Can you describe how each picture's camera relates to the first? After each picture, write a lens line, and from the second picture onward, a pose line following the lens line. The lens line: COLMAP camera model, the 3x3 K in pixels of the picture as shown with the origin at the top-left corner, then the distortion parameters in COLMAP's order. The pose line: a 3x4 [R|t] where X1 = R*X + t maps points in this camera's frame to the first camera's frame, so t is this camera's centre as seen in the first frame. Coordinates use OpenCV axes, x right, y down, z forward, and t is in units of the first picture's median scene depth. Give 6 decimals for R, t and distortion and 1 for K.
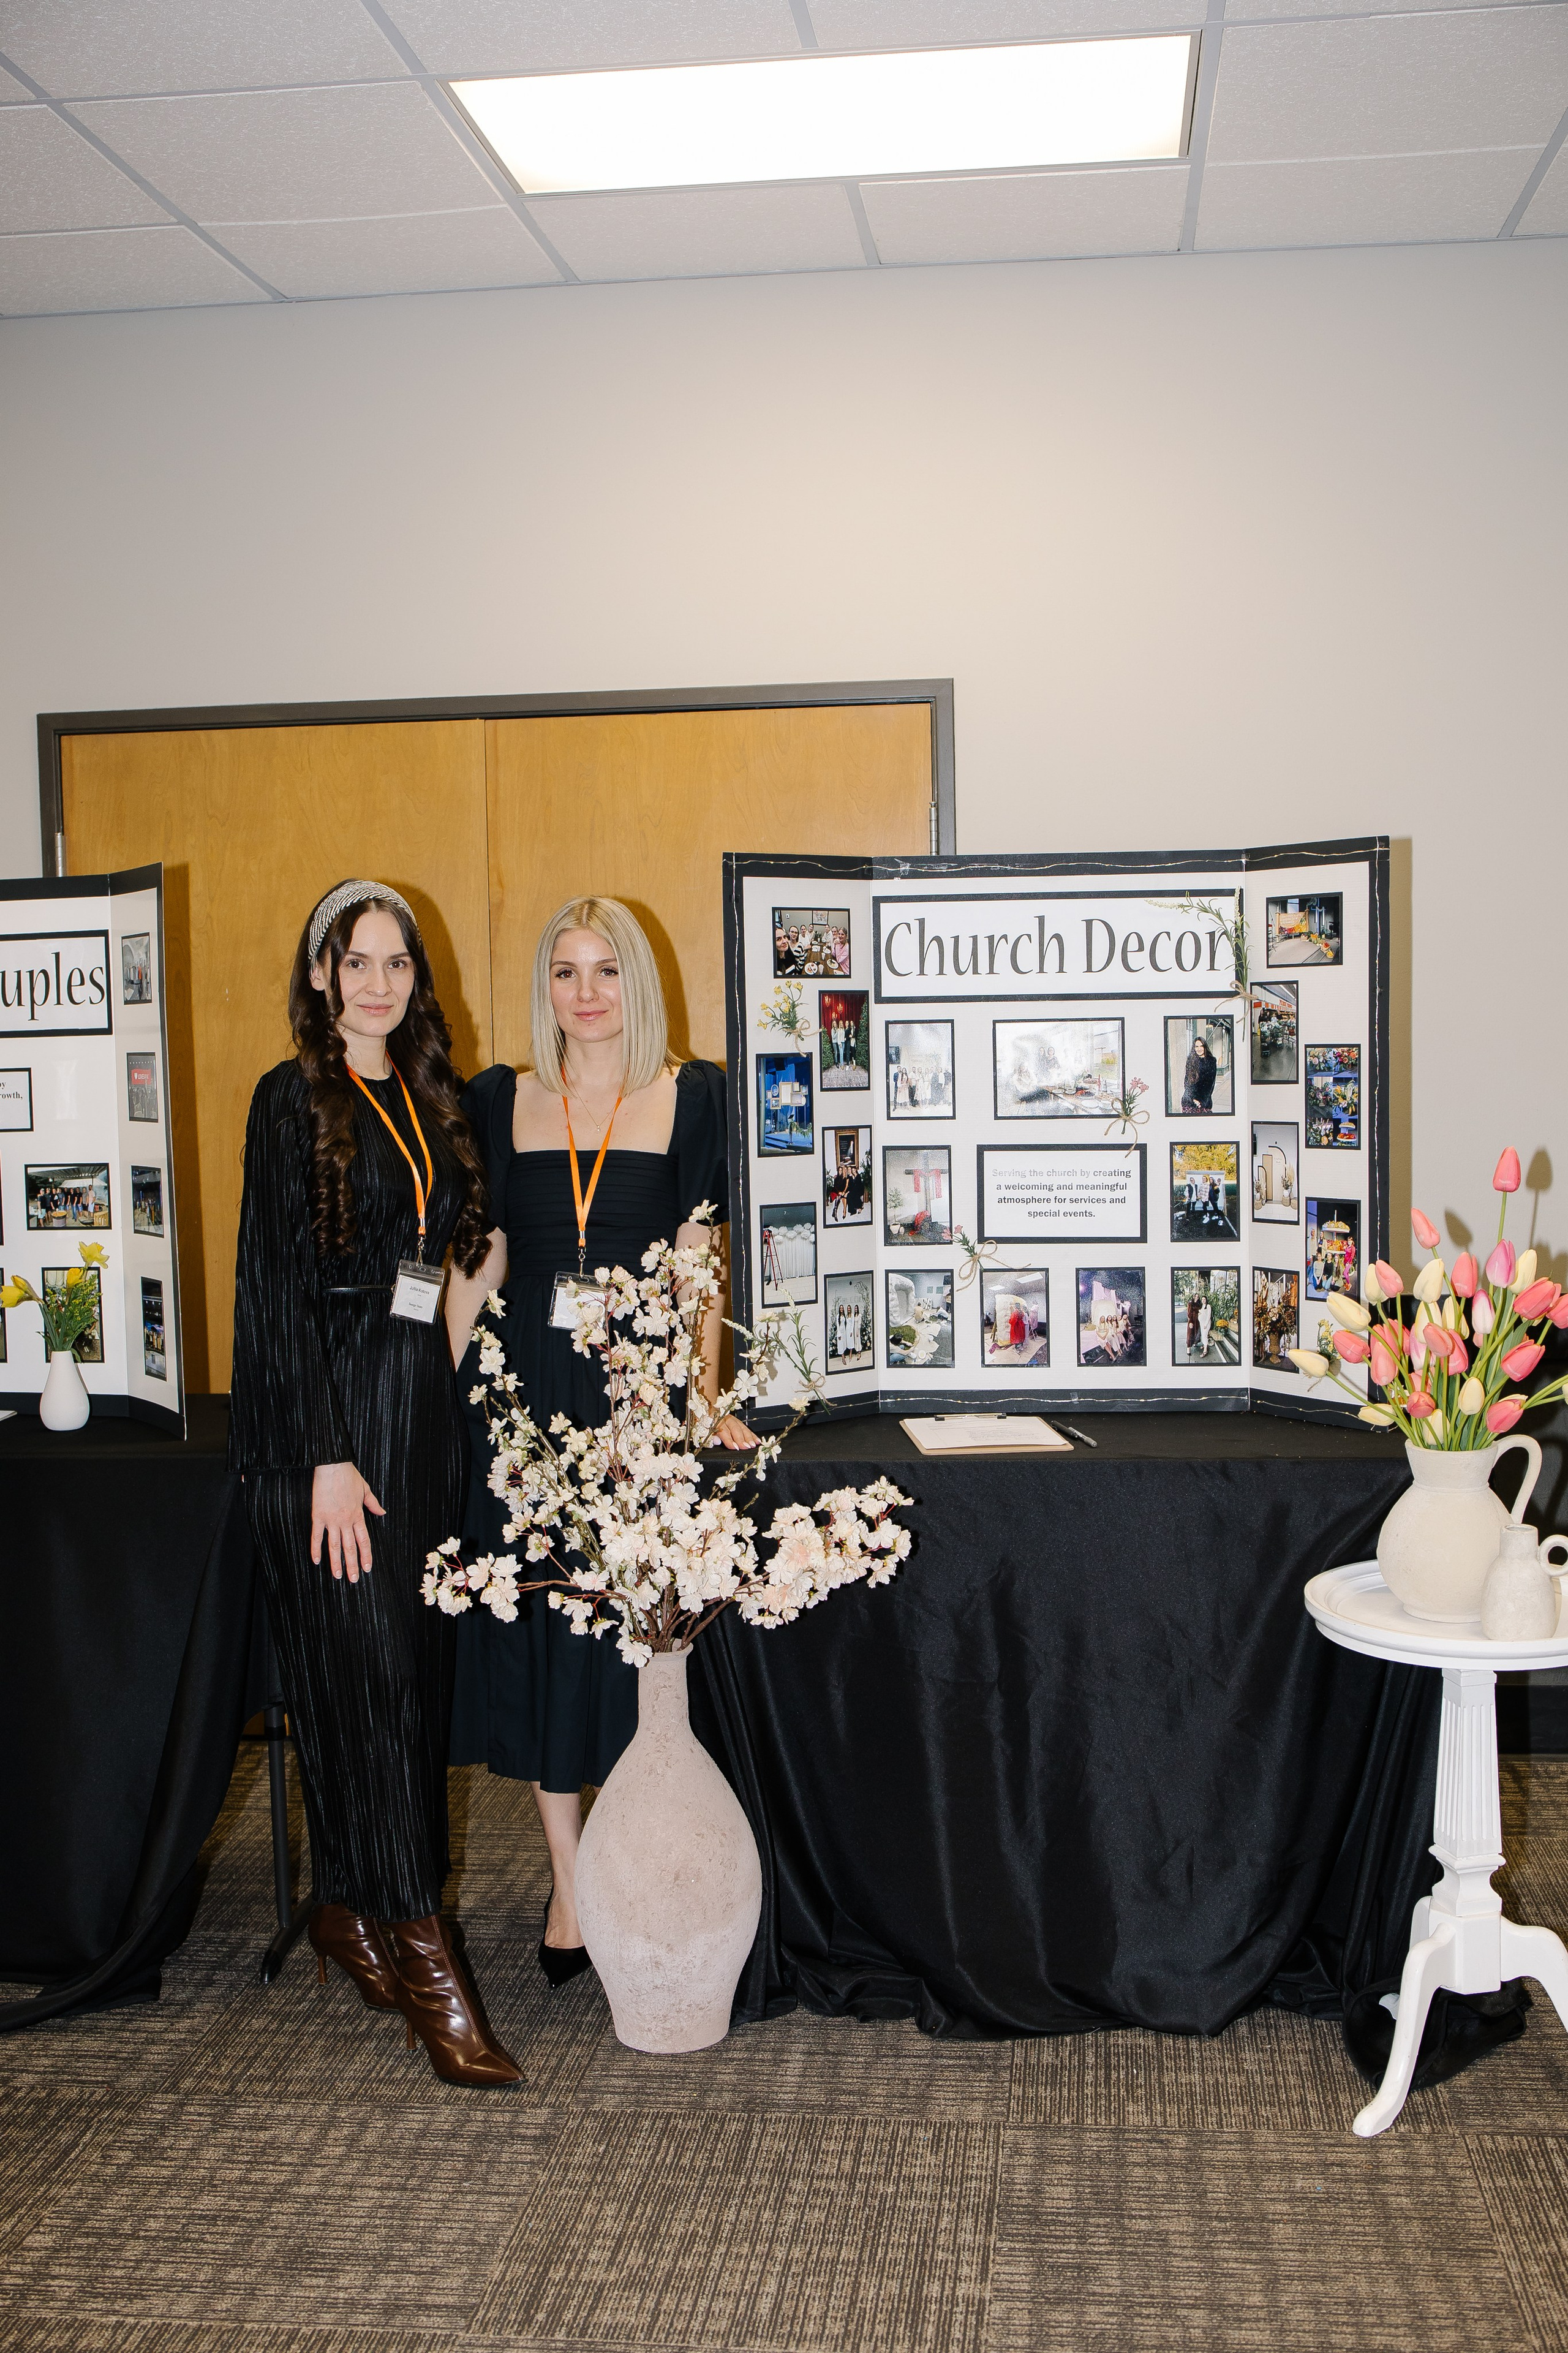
lens RADIAL K [[2574.9, 0, 838.4], [0, 2574.9, 1181.3], [0, 0, 1]] dist [-0.021375, 0.033051]
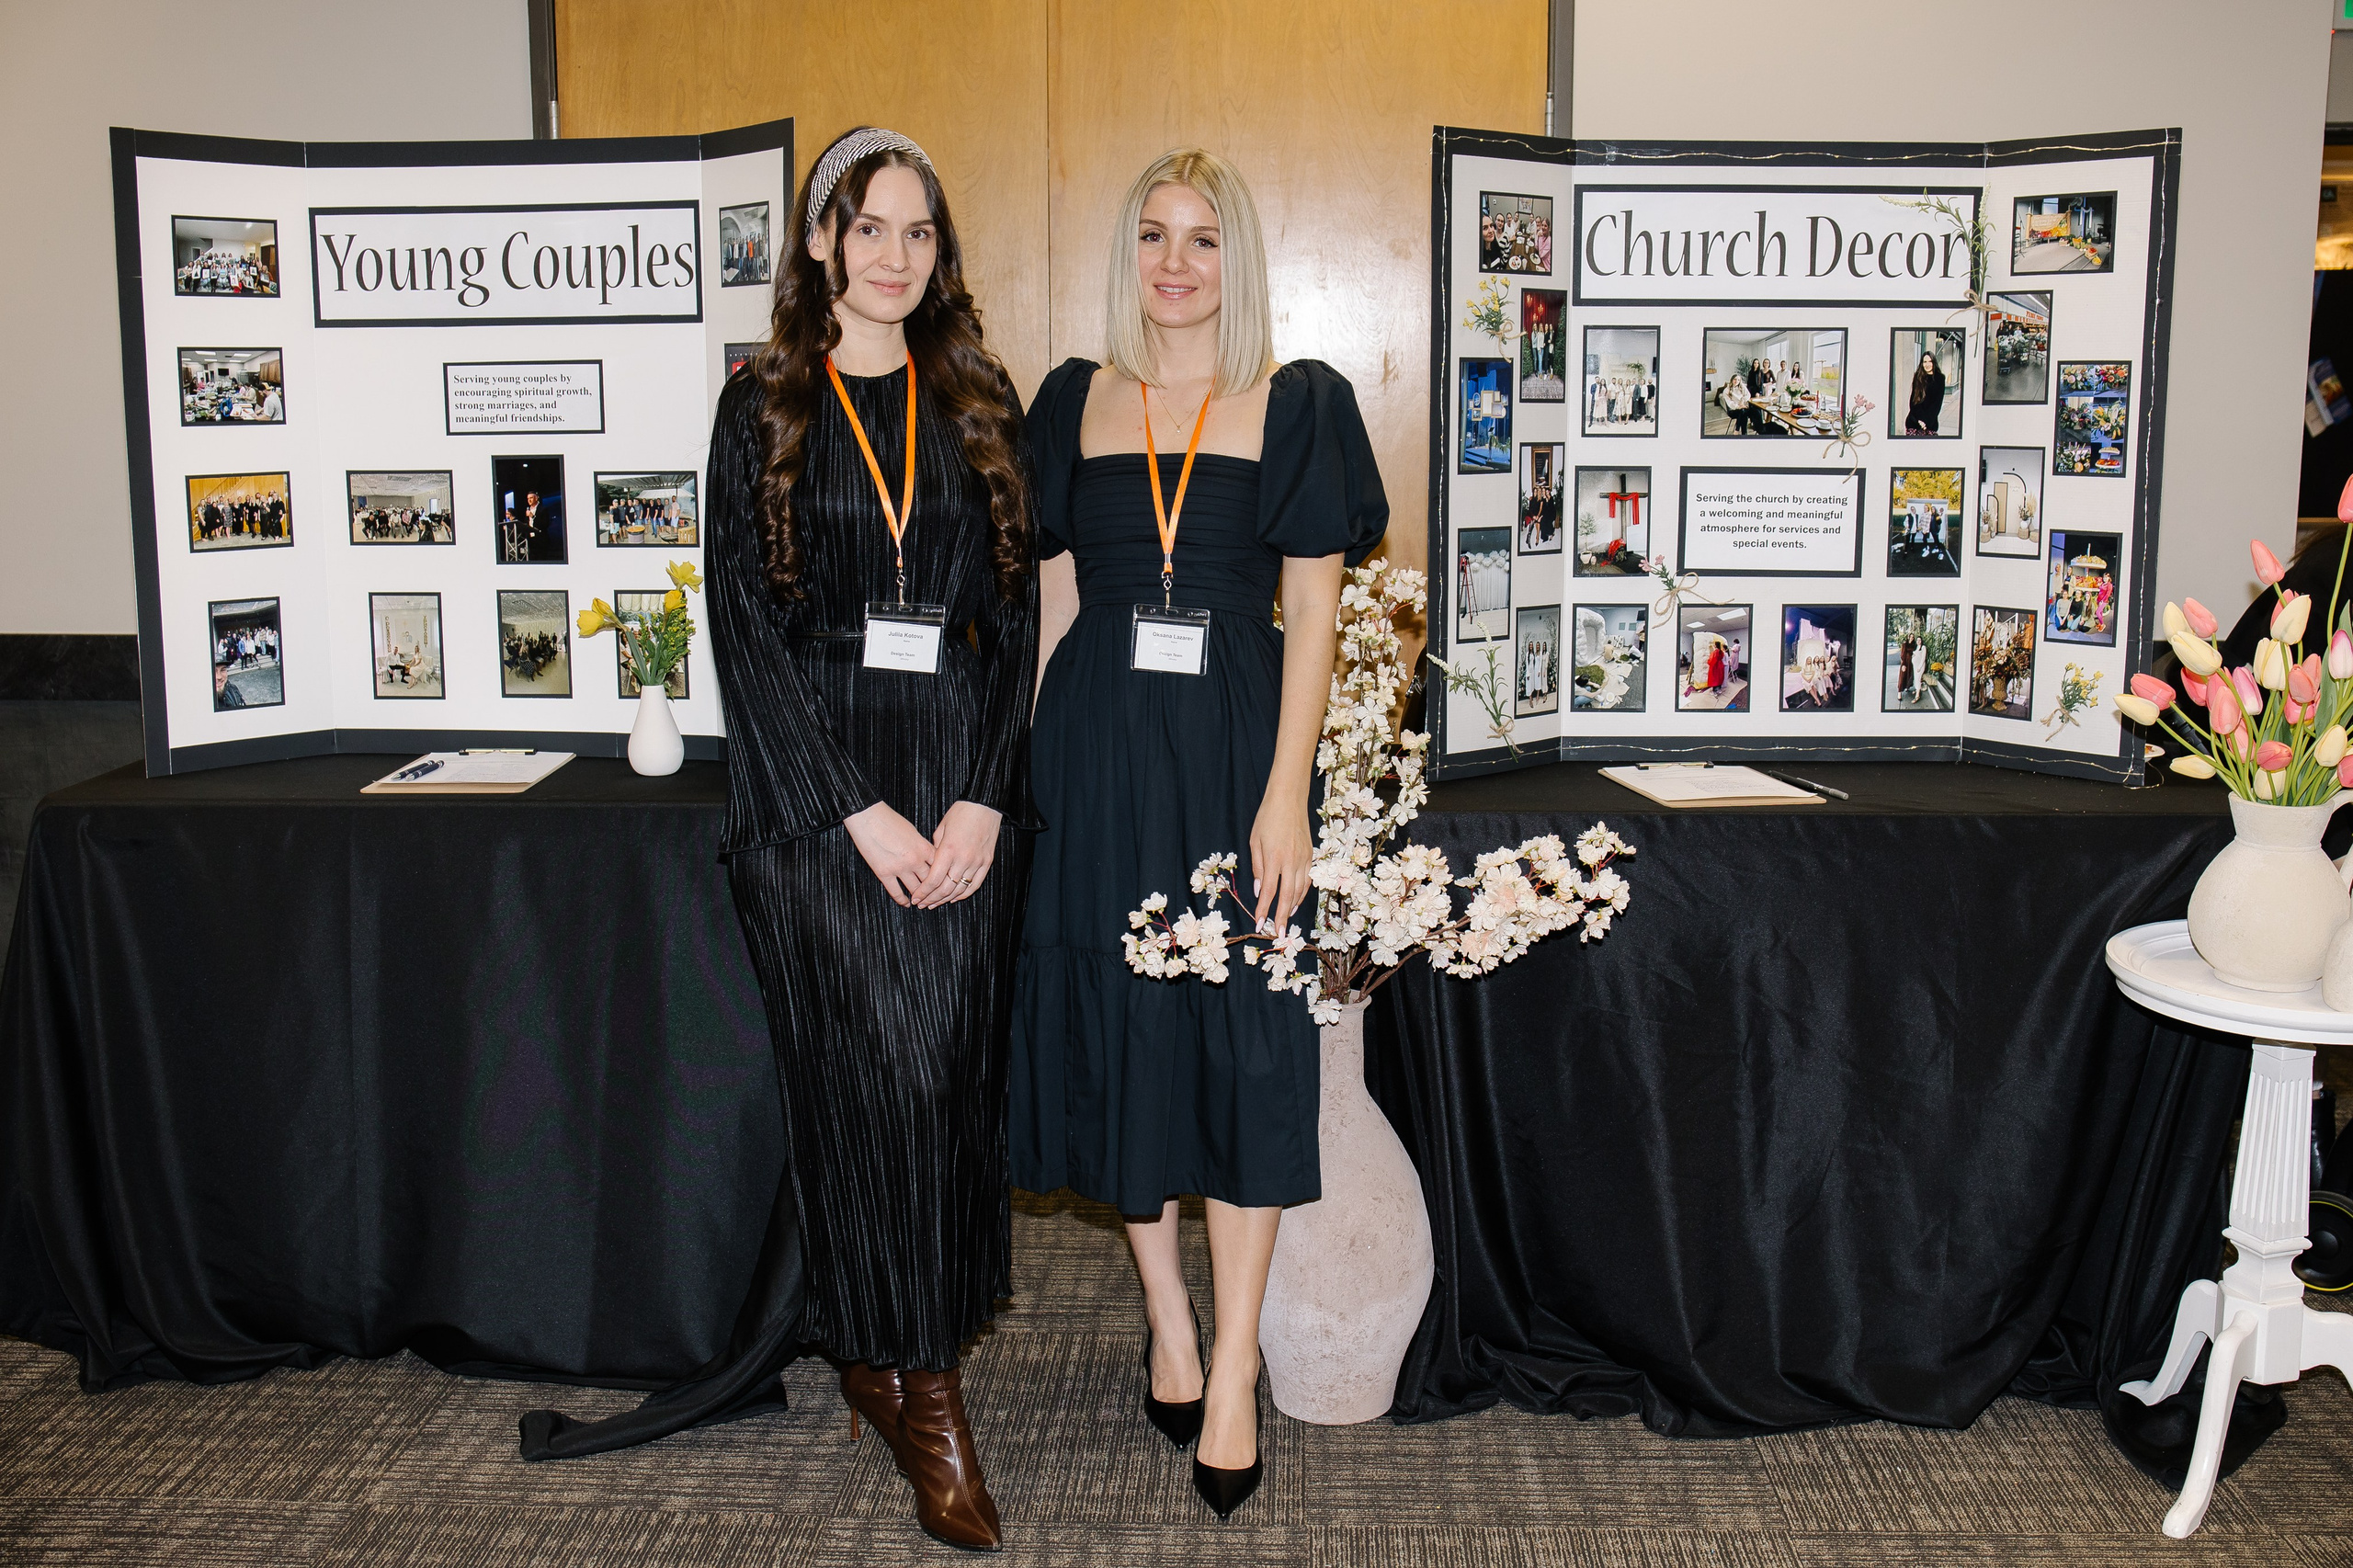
lens RADIAL K [[2500.8, 0, 1205.4], [0, 2500.8, 764.3], [0, 0, 1]] dist [-0.070410, 0.135474]
pose [[0.995794, 0.006024, 0.091427, -0.193309], [-0.014219, 0.995908, 0.089251, 0.014436], [-0.090515, -0.090176, 0.991804, 0.139409]]
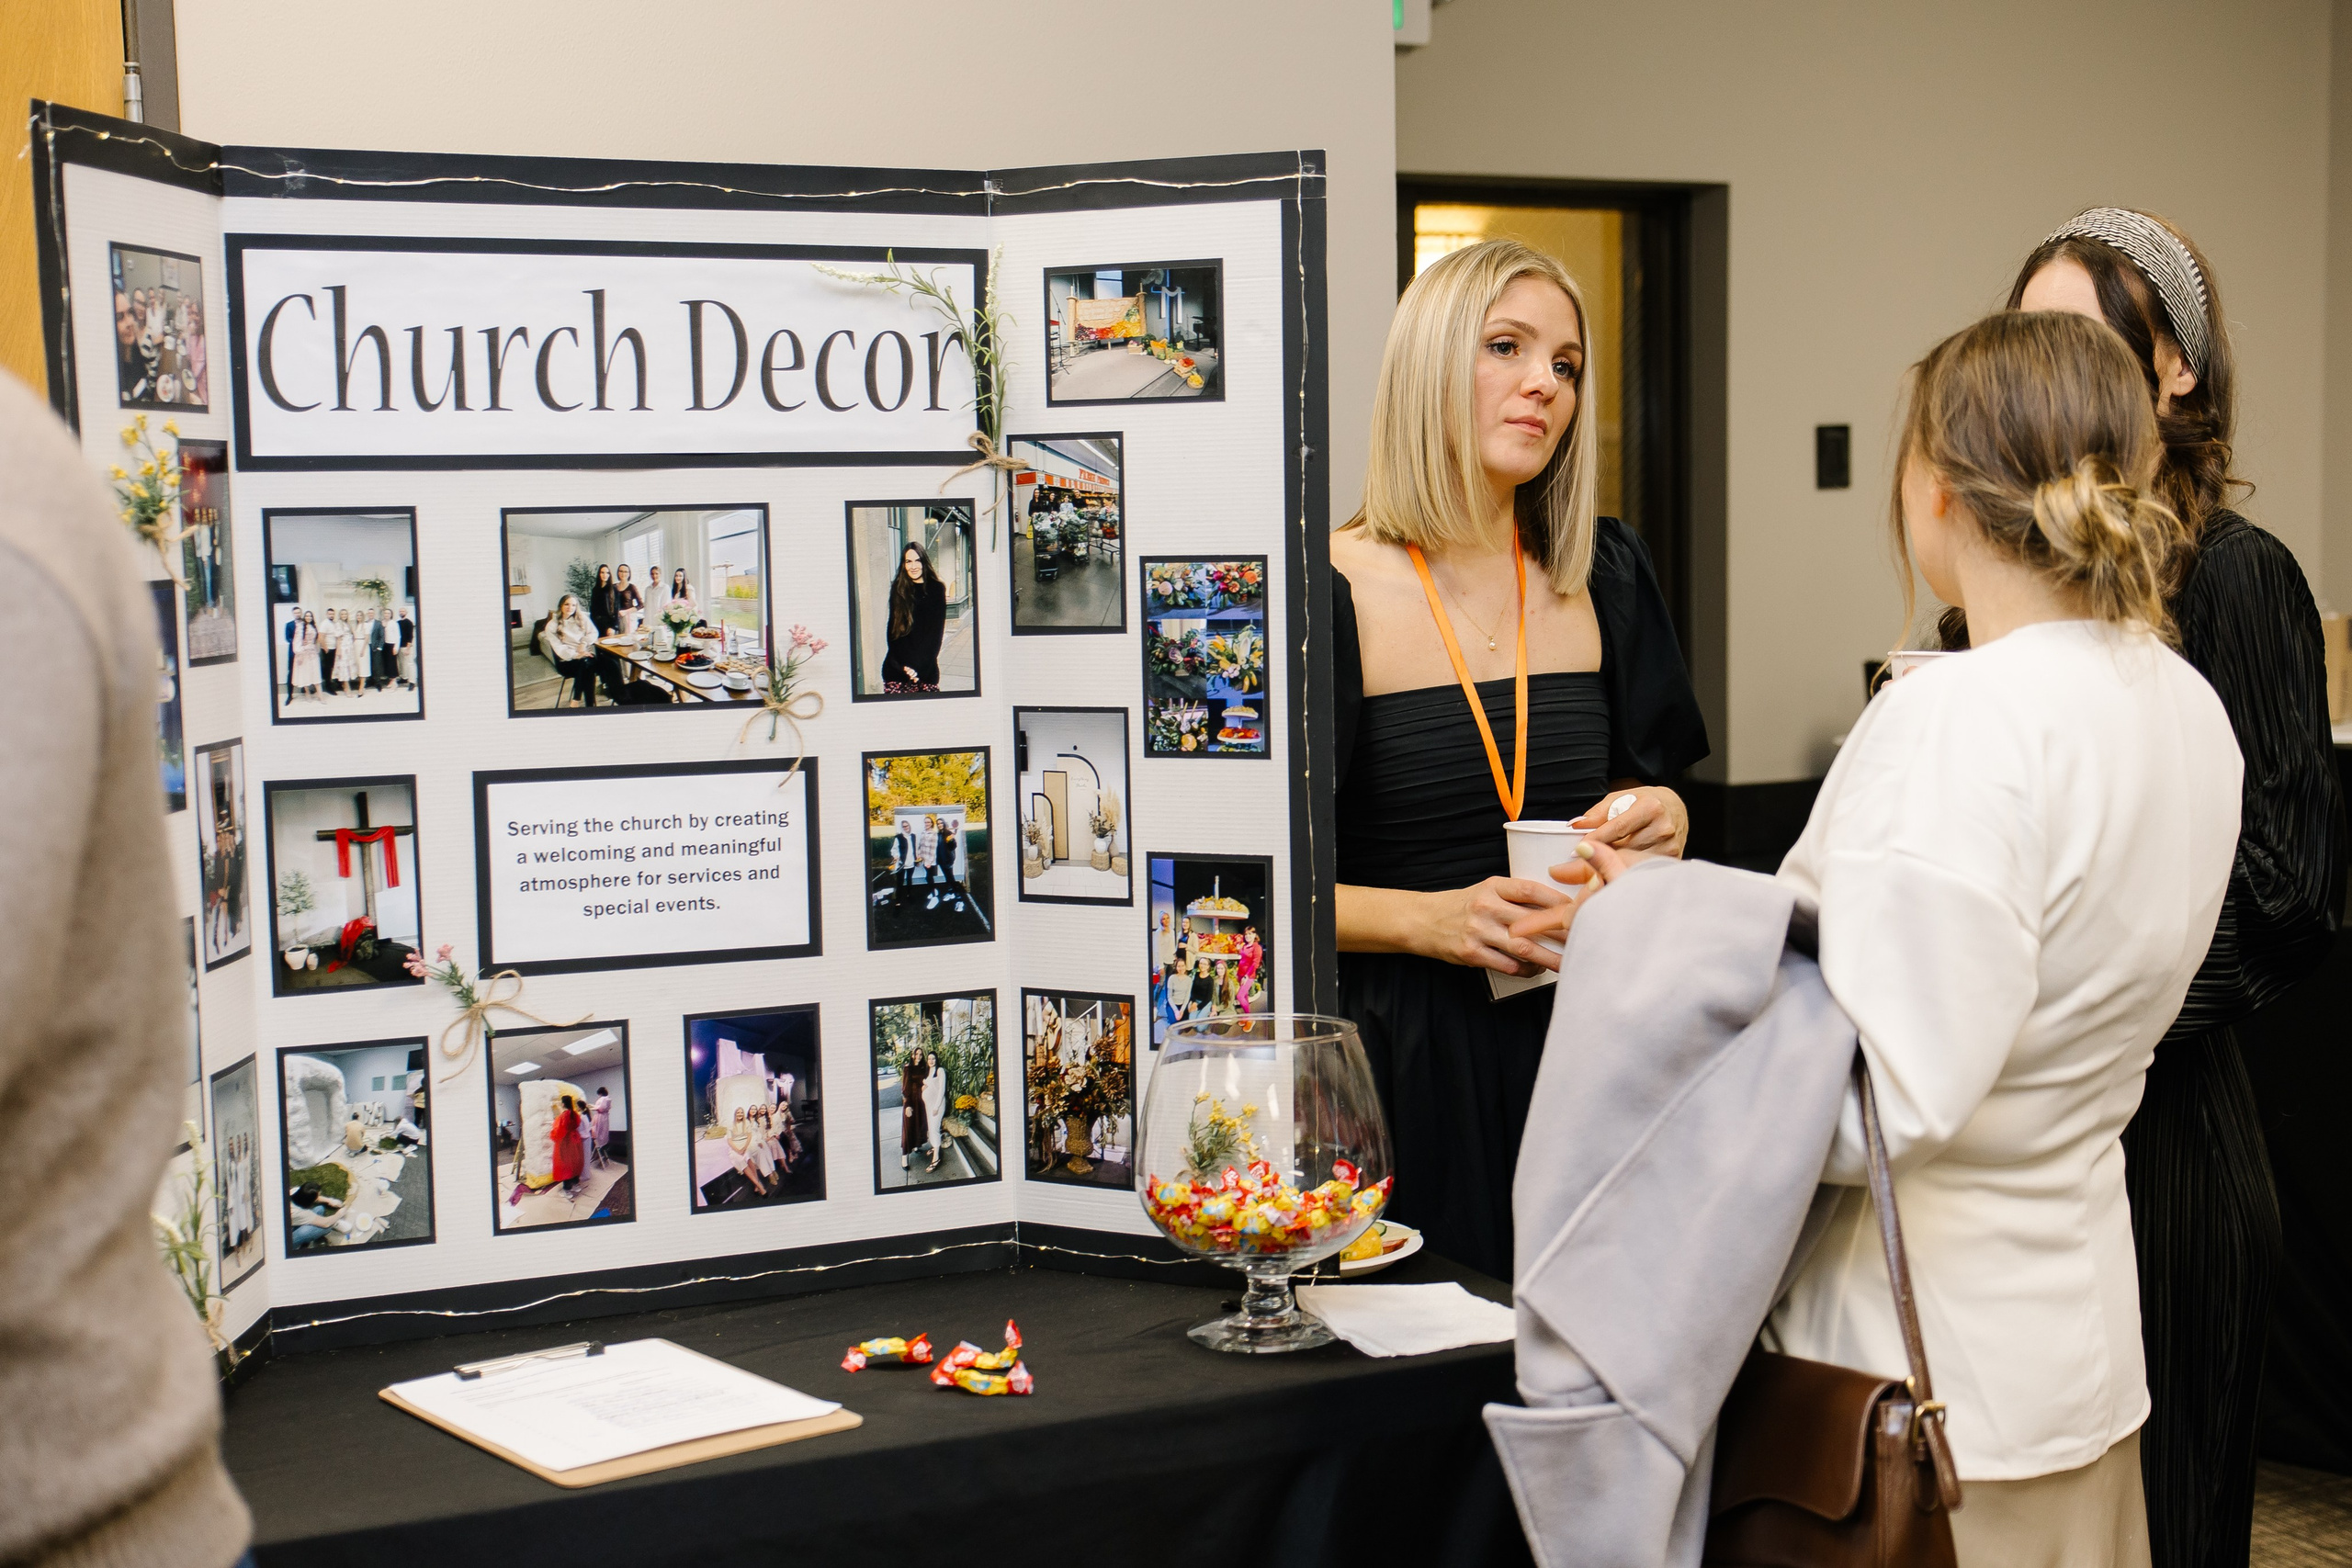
lens RADIAL K [[3182.3, 0, 1264.5], [0, 3182.3, 794.3], [0, 0, 1]] dist [0.007306, 0.000320]
pose [[0.868812, -0.041323, 0.493416, -0.109756], [0.030284, 0.999081, 0.030348, -0.023567], [-0.494216, -0.011425, 0.869264, 0.422976]]
